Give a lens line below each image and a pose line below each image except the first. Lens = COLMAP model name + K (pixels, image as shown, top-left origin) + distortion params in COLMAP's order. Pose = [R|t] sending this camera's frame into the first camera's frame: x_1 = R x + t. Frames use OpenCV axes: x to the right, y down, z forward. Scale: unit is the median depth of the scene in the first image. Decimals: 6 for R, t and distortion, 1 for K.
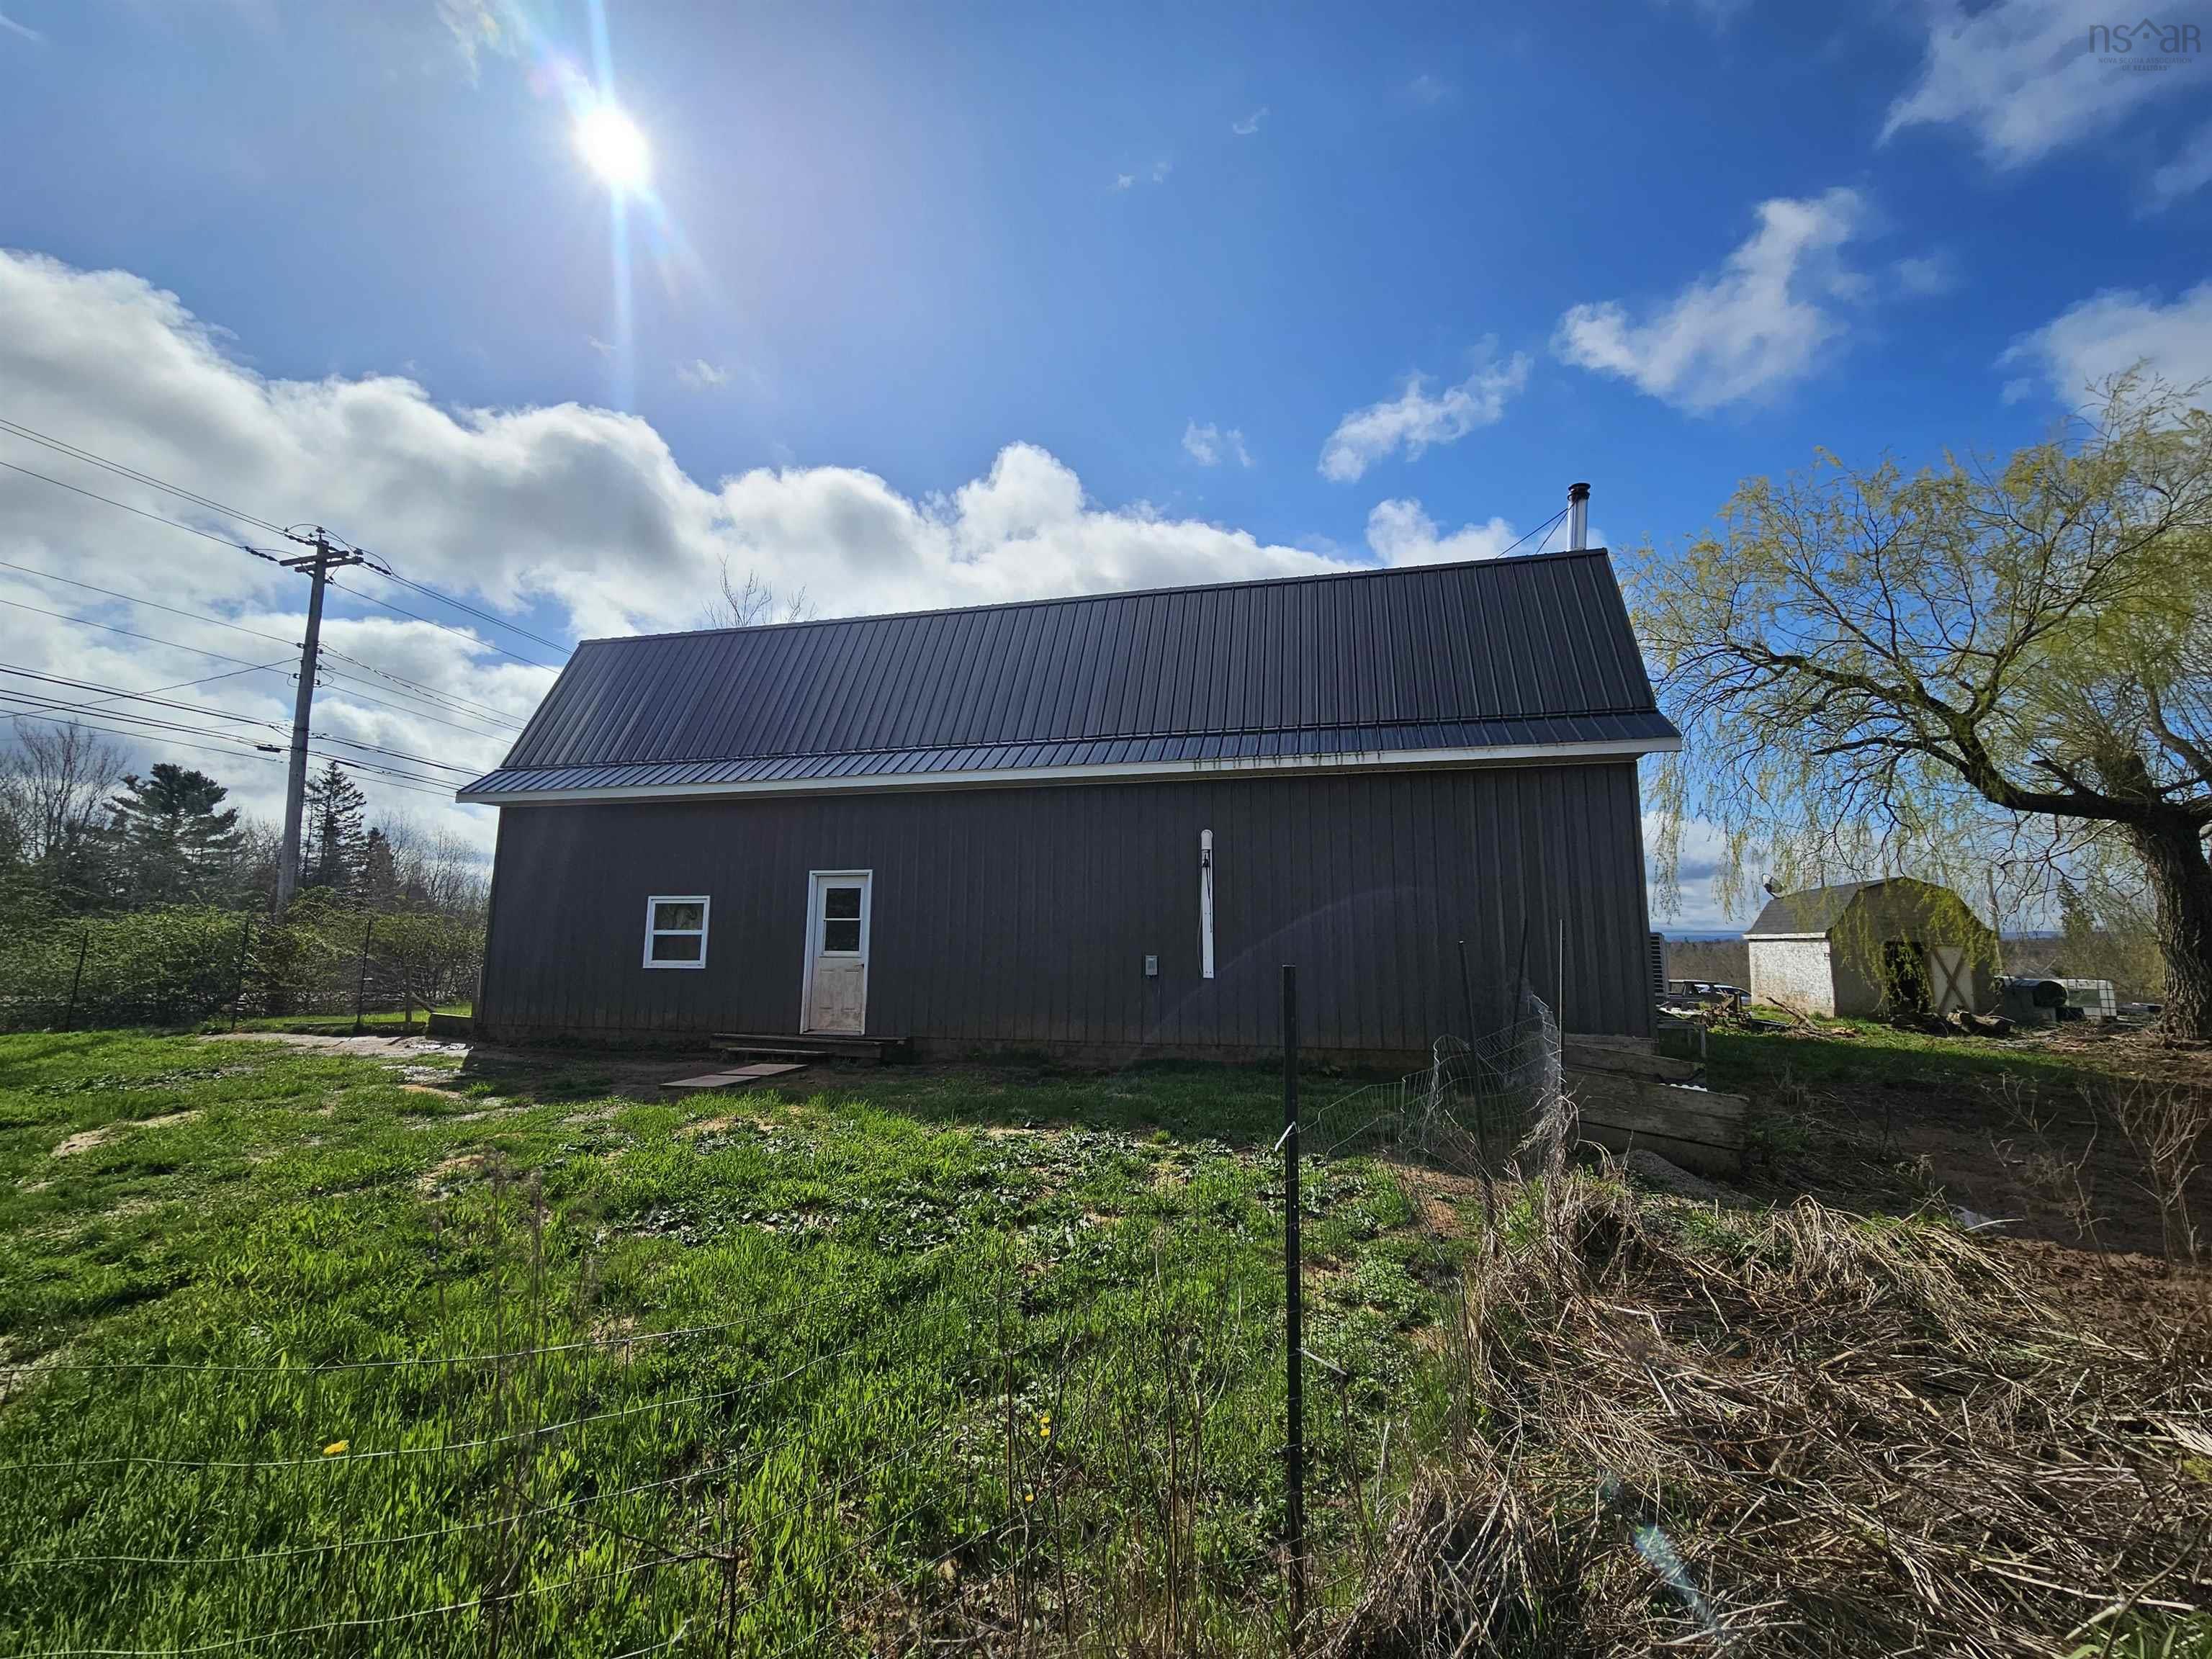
lens RADIAL K [[904.5, 0, 1104.2], [0, 904.5, 820.9], [0, 0, 1]] dist [-0.003433, 0.000734]
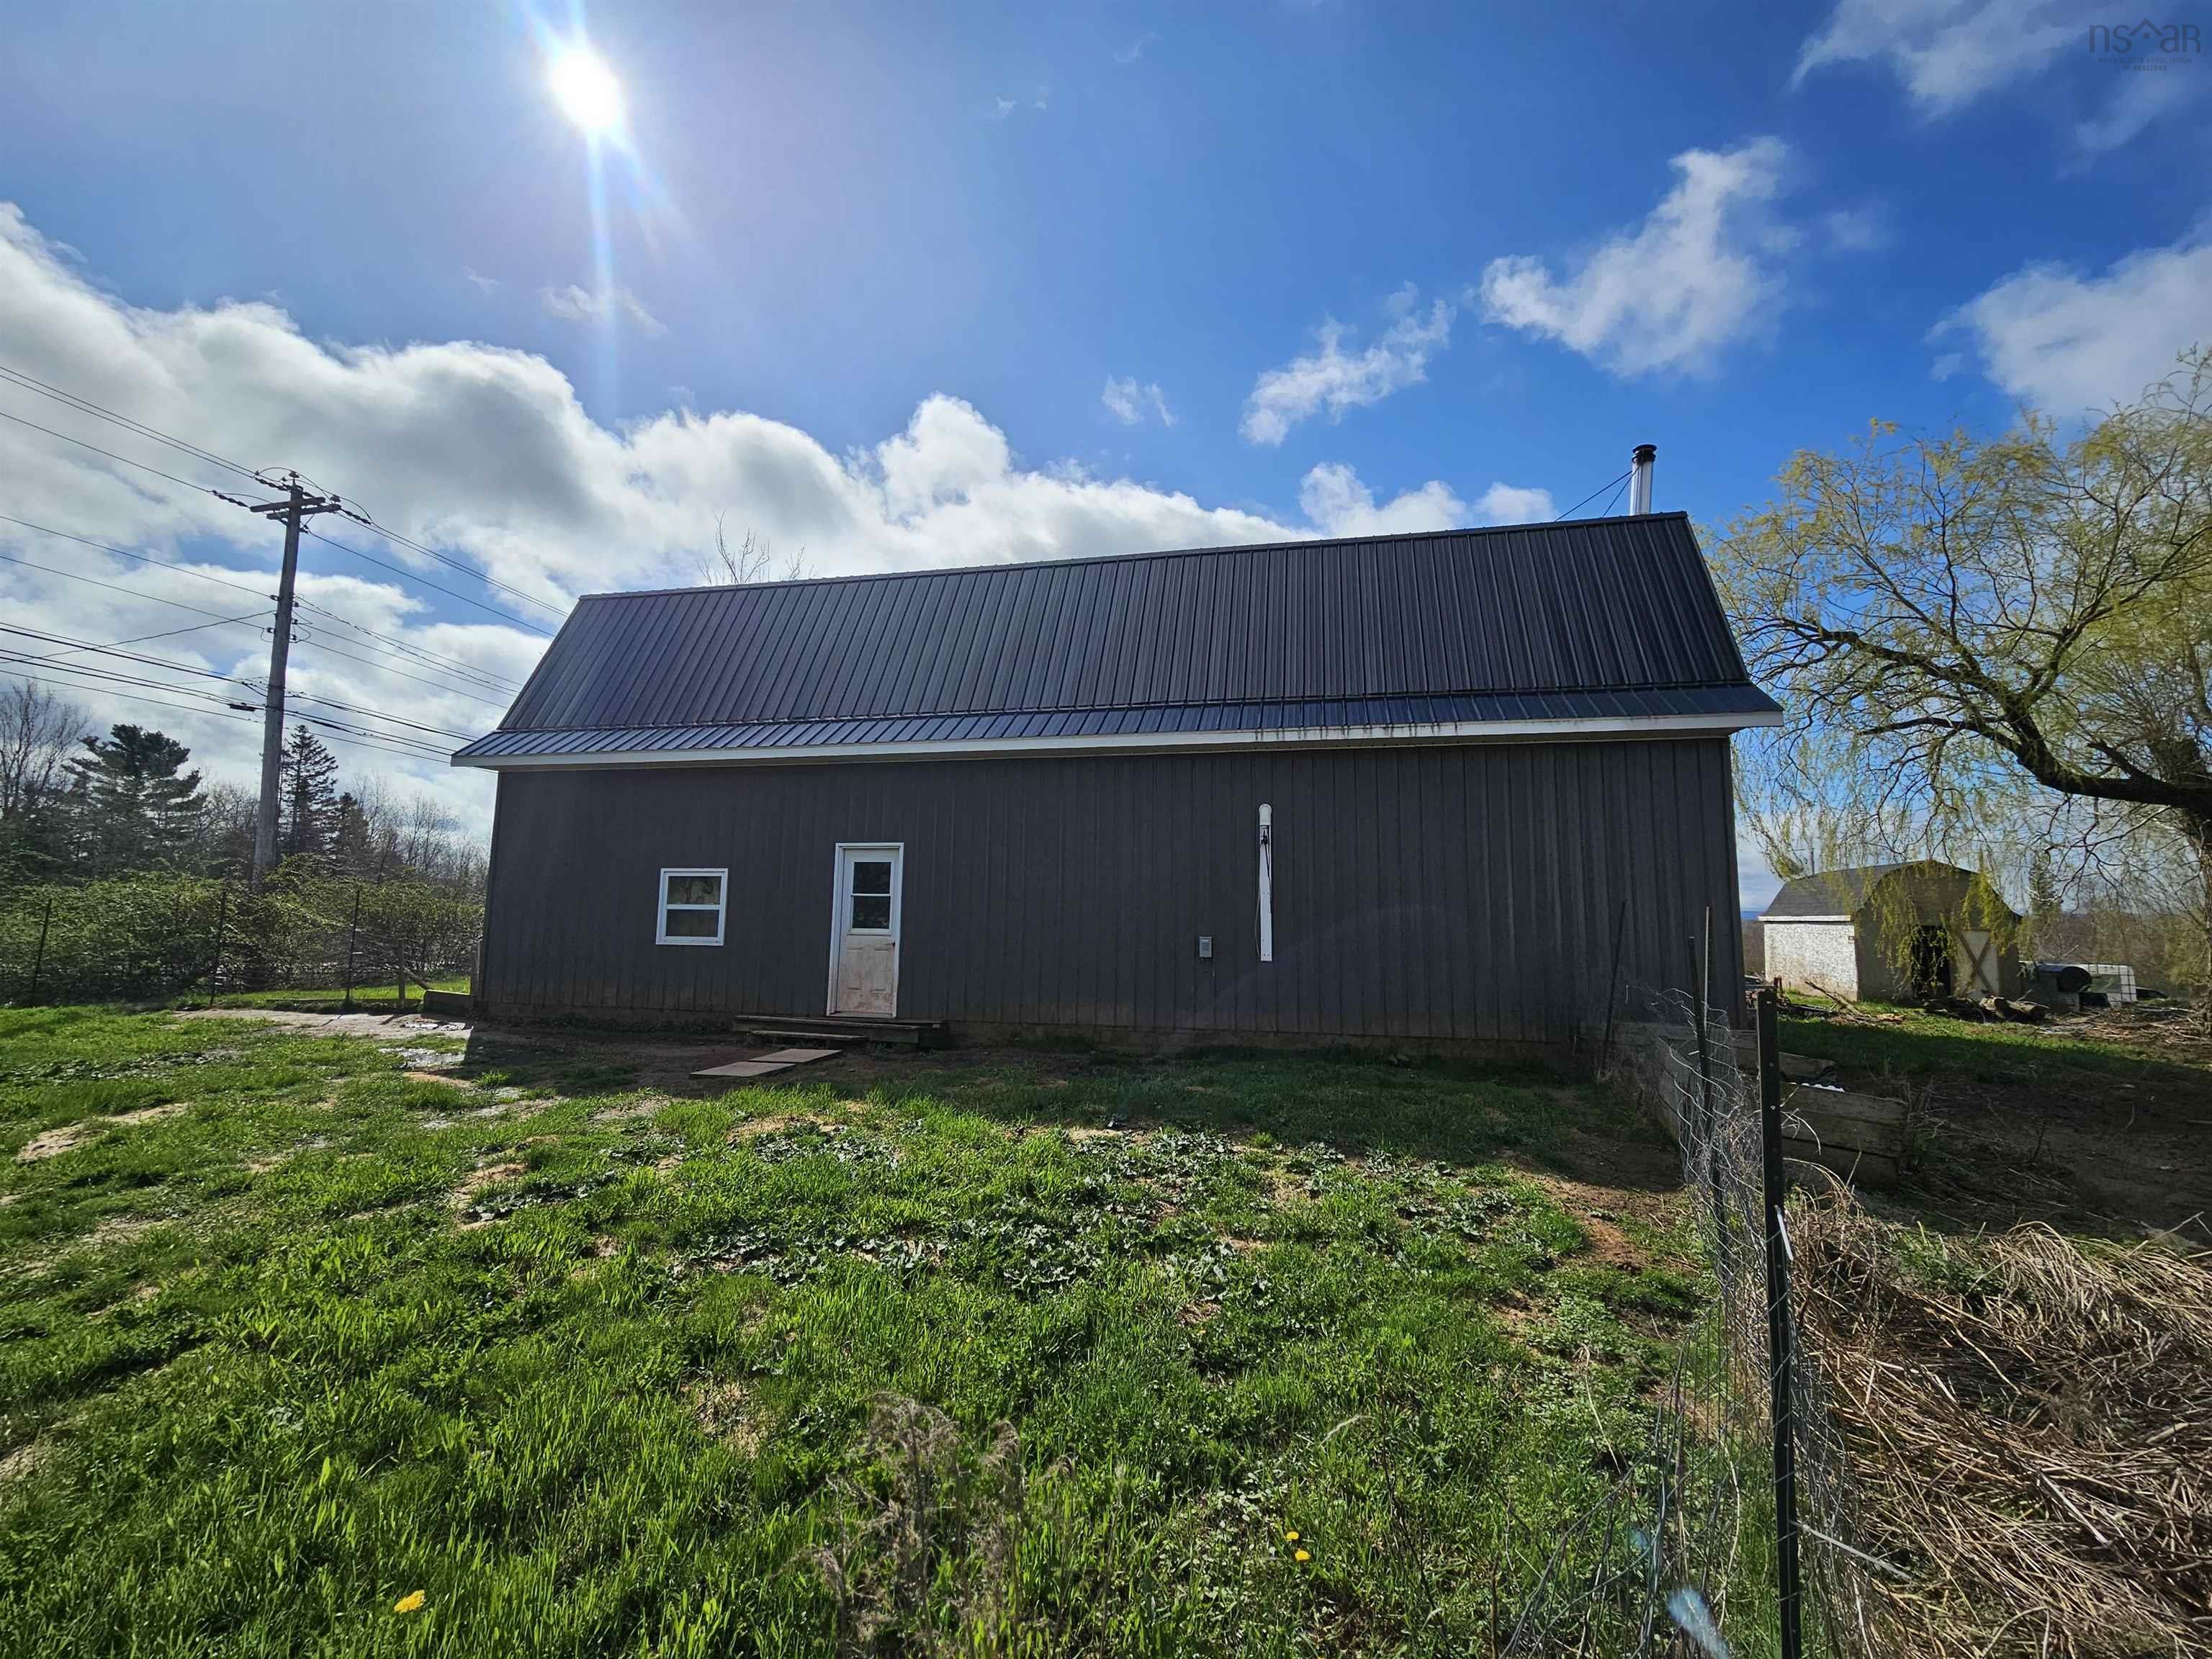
lens RADIAL K [[904.5, 0, 1106.4], [0, 904.5, 821.8], [0, 0, 1]] dist [-0.003433, 0.000734]
pose [[0.999726, 0.010980, 0.020661, -0.070916], [-0.011593, 0.999488, 0.029810, 0.001936], [-0.020323, -0.030041, 0.999342, 0.061351]]
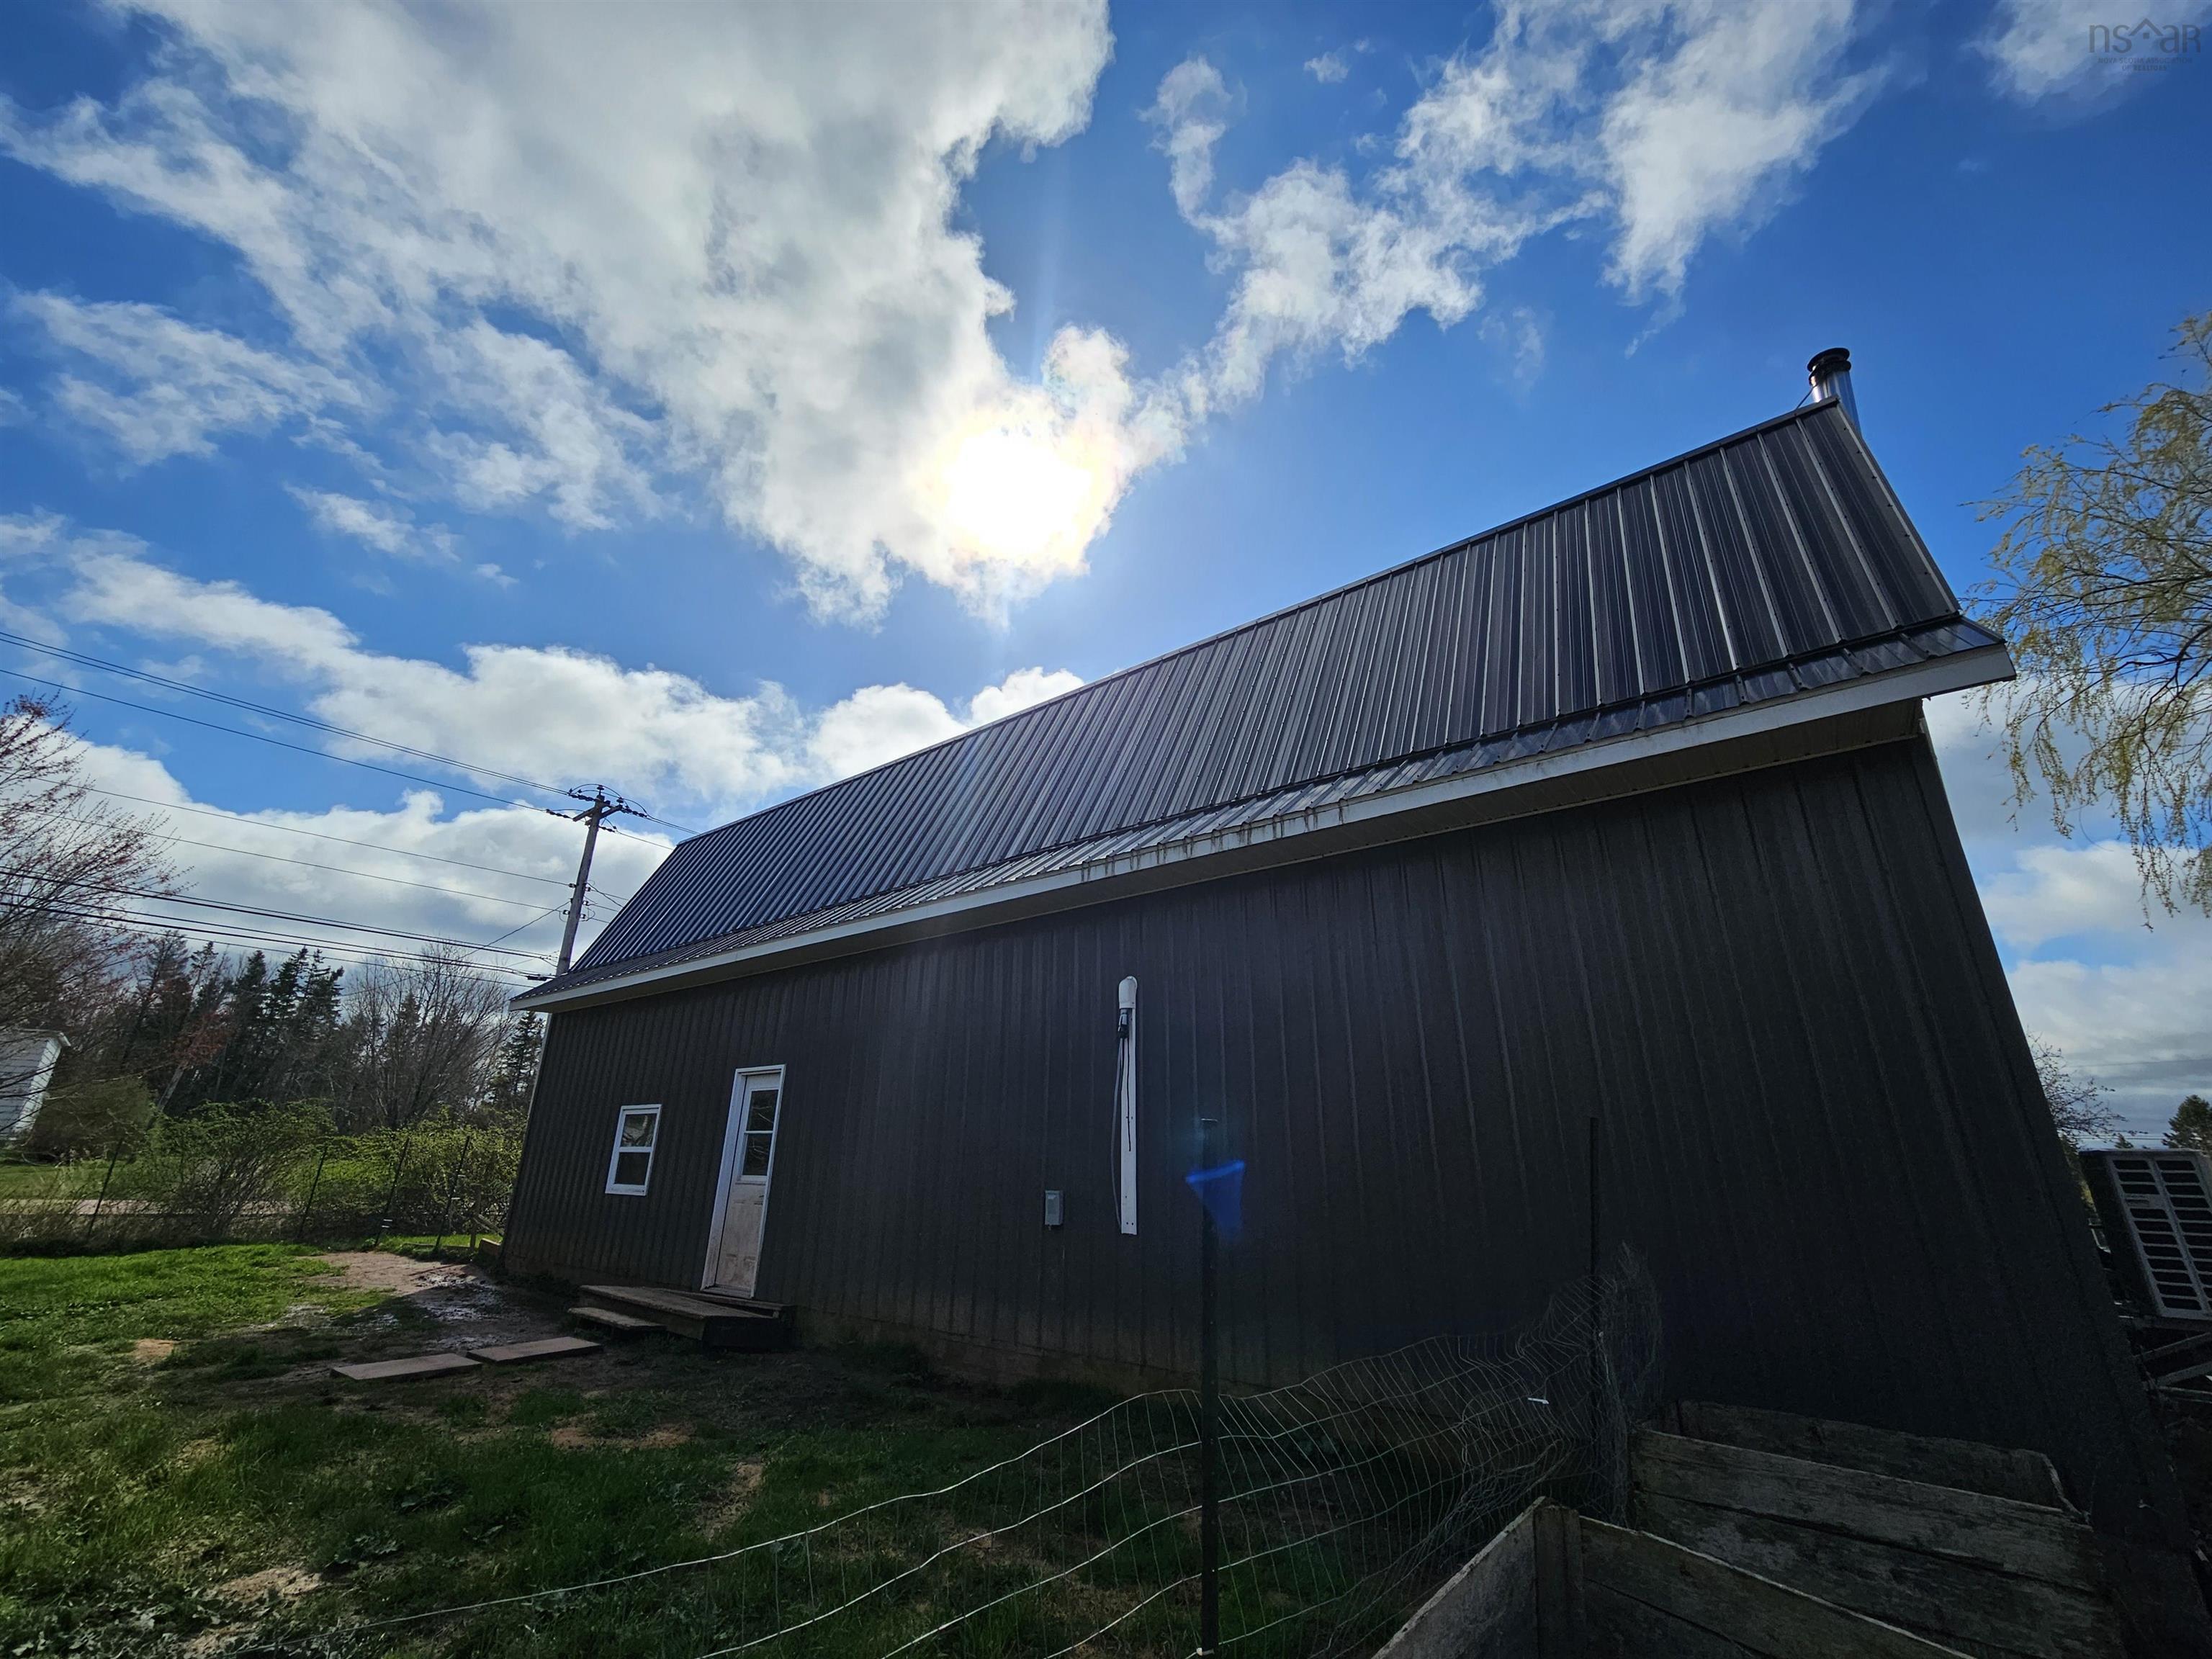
lens RADIAL K [[904.5, 0, 1109.8], [0, 904.5, 822.1], [0, 0, 1]] dist [-0.003433, 0.000734]
pose [[0.911269, -0.141677, -0.386673, 0.352925], [0.055893, 0.972819, -0.224720, 0.044941], [0.408000, 0.183168, 0.894419, 0.415060]]
